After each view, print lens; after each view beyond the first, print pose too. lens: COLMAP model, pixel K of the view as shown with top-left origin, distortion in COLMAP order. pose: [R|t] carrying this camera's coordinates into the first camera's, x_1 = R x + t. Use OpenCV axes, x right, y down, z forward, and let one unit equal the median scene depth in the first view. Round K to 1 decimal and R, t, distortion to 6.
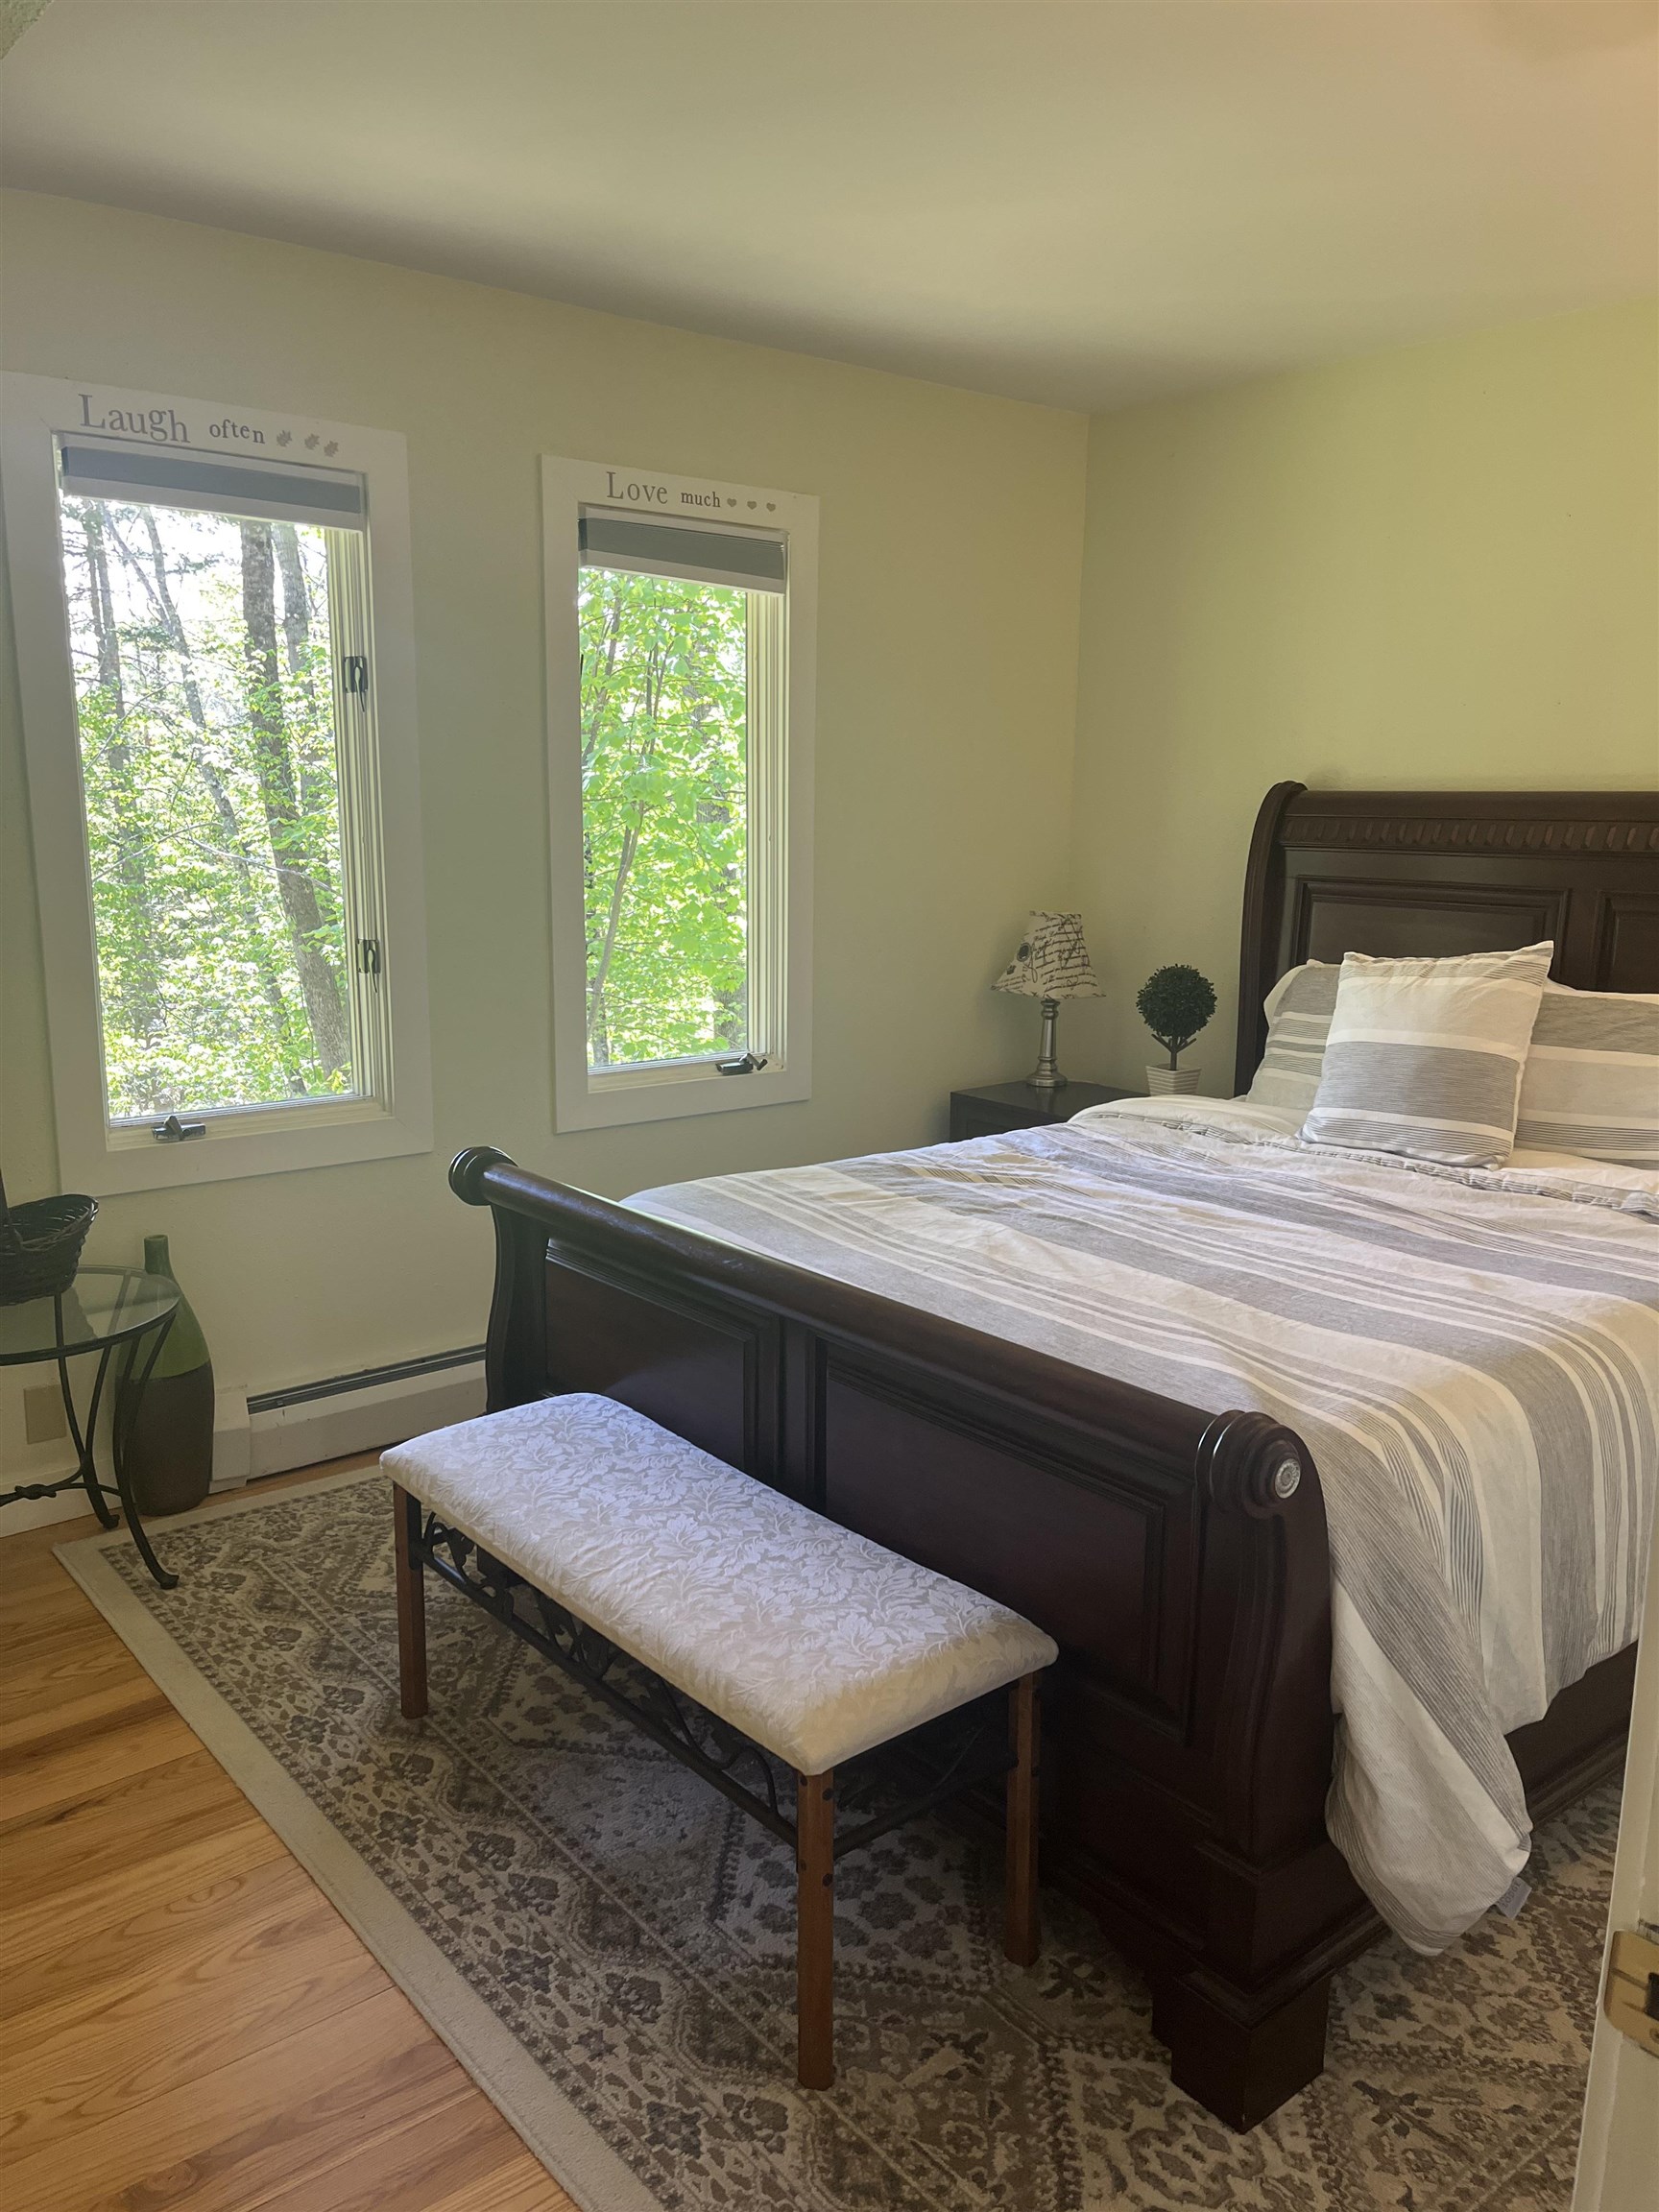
lens RADIAL K [[1672.6, 0, 817.1], [0, 1672.6, 1096.1], [0, 0, 1]] dist [0.072205, -0.094973]
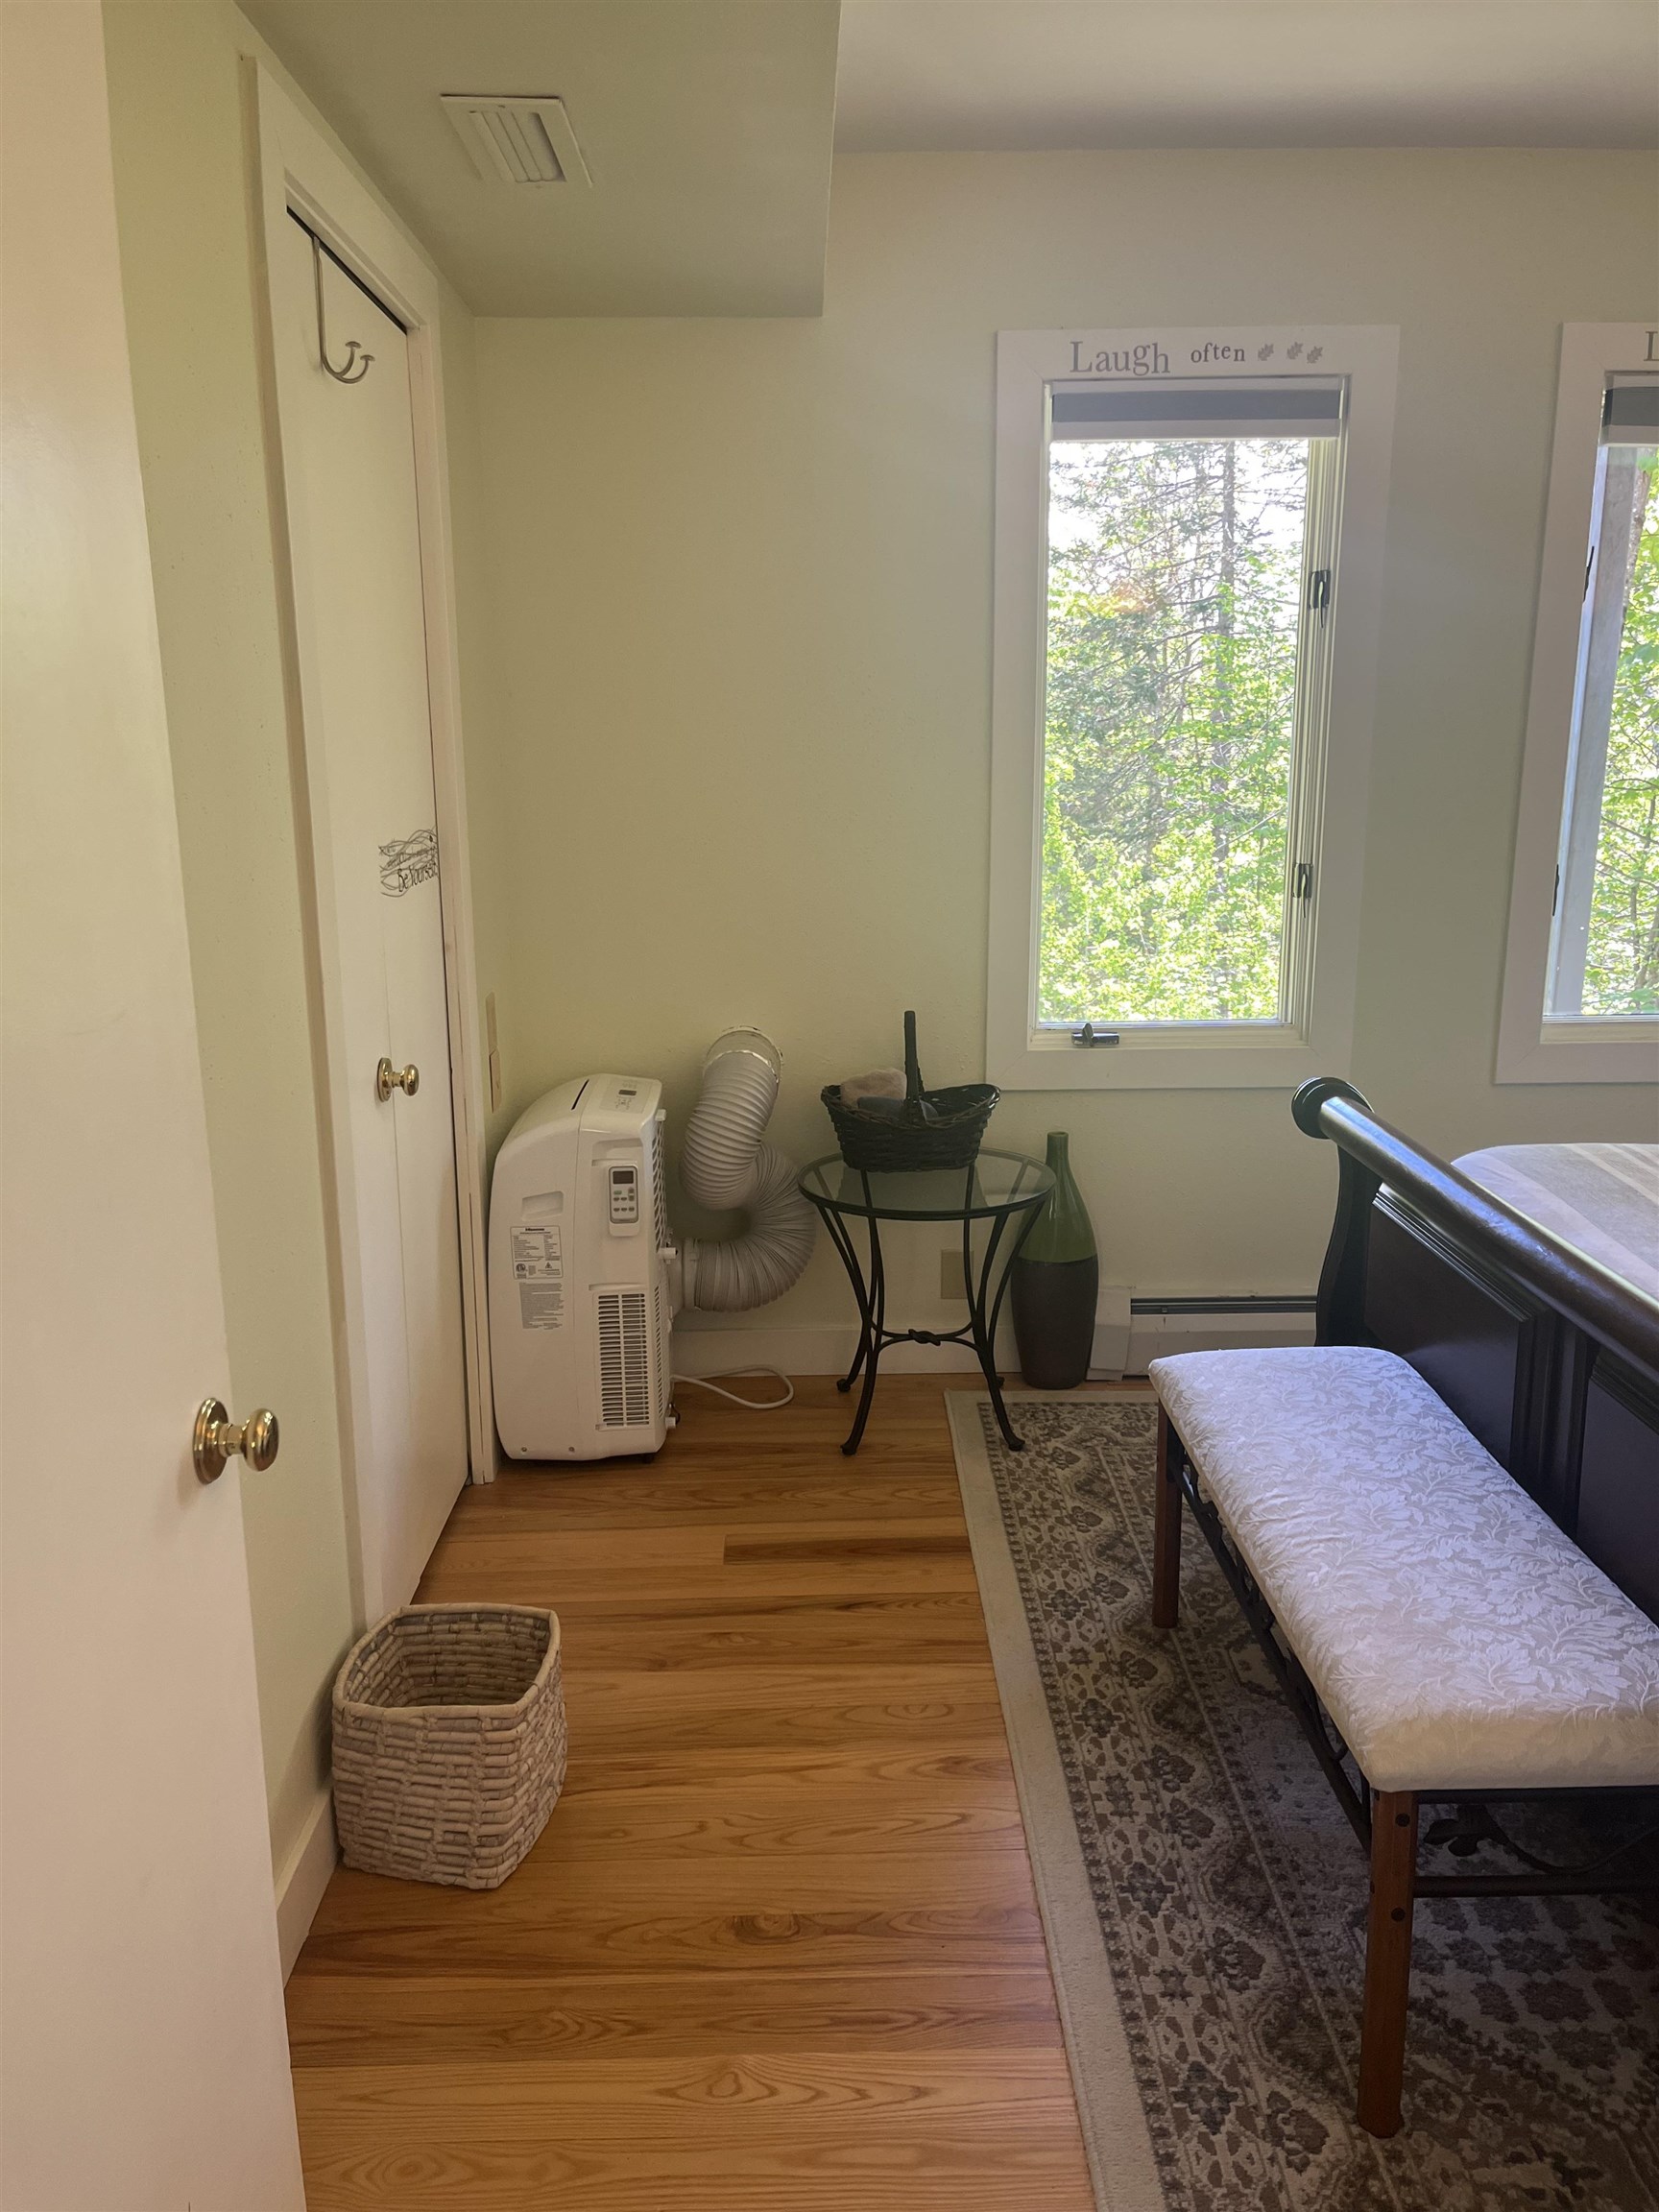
lens RADIAL K [[1672.6, 0, 807.8], [0, 1672.6, 1097.2], [0, 0, 1]] dist [0.072205, -0.094973]
pose [[0.775901, 0.112899, -0.620670, 0.205043], [-0.093435, 0.993571, 0.063927, 0.010006], [0.623897, 0.008391, 0.781462, 0.086851]]
